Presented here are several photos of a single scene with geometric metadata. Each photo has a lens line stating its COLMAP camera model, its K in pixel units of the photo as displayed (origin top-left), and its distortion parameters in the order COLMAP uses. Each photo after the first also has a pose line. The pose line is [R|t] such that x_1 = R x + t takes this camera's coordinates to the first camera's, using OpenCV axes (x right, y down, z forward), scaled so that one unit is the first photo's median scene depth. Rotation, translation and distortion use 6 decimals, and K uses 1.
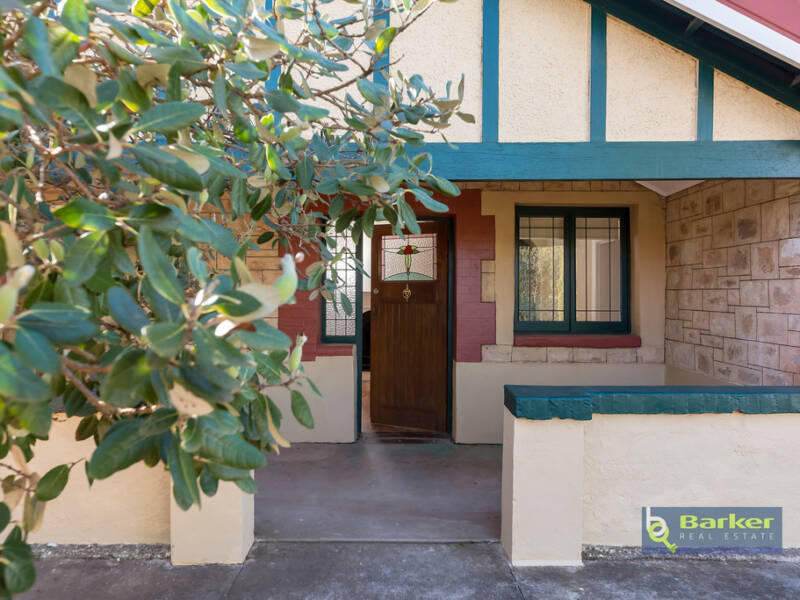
lens RADIAL K [[557.9, 0, 400.0], [0, 557.9, 296.0], [0, 0, 1]] dist [-0.037135, -0.000802]
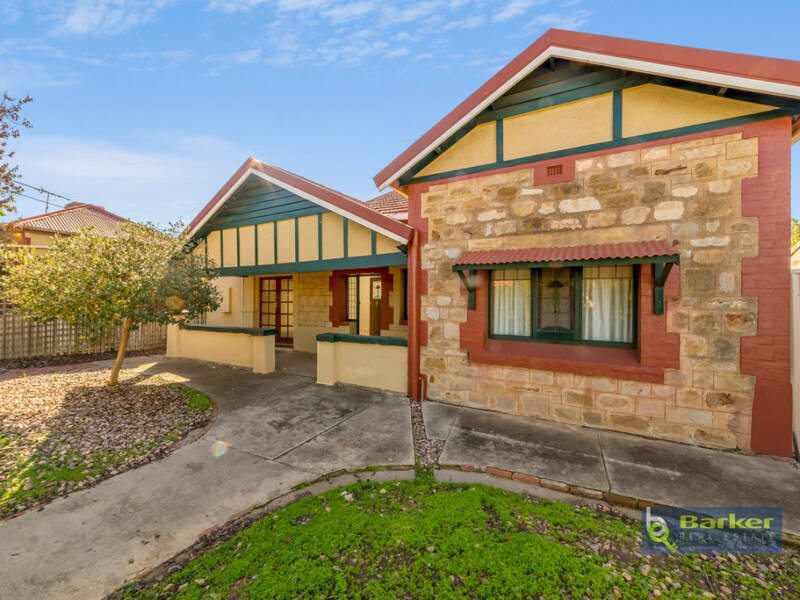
lens RADIAL K [[321.9, 0, 401.6], [0, 321.9, 304.1], [0, 0, 1]] dist [-0.013663, 0.000838]
pose [[0.873611, 0.002028, -0.486620, 0.920590], [0.001074, 0.999981, 0.006095, -0.012727], [0.486623, -0.005848, 0.873592, -0.282784]]
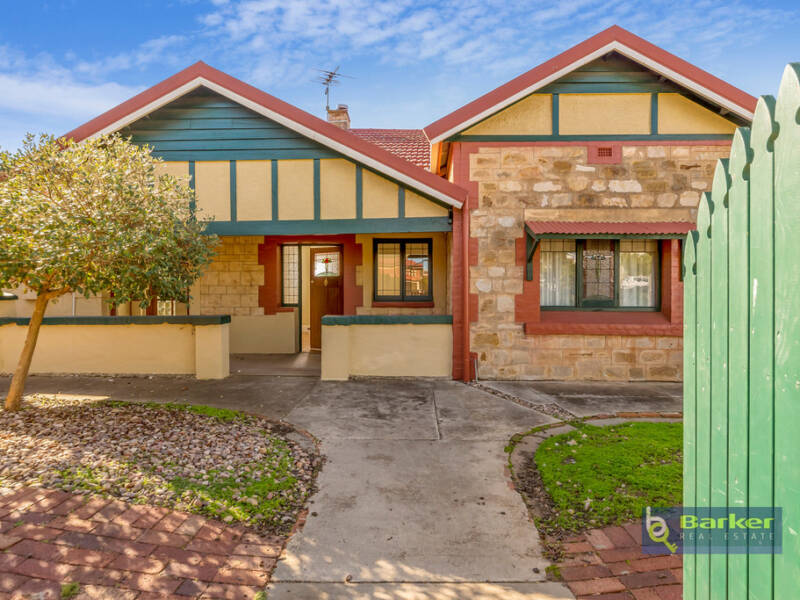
lens RADIAL K [[443.1, 0, 400.4], [0, 443.1, 298.0], [0, 0, 1]] dist [-0.009239, 0.001546]
pose [[0.999132, -0.007189, -0.041026, 0.373014], [0.007622, 0.999917, 0.010401, 0.039454], [0.040948, -0.010705, 0.999104, -0.619037]]
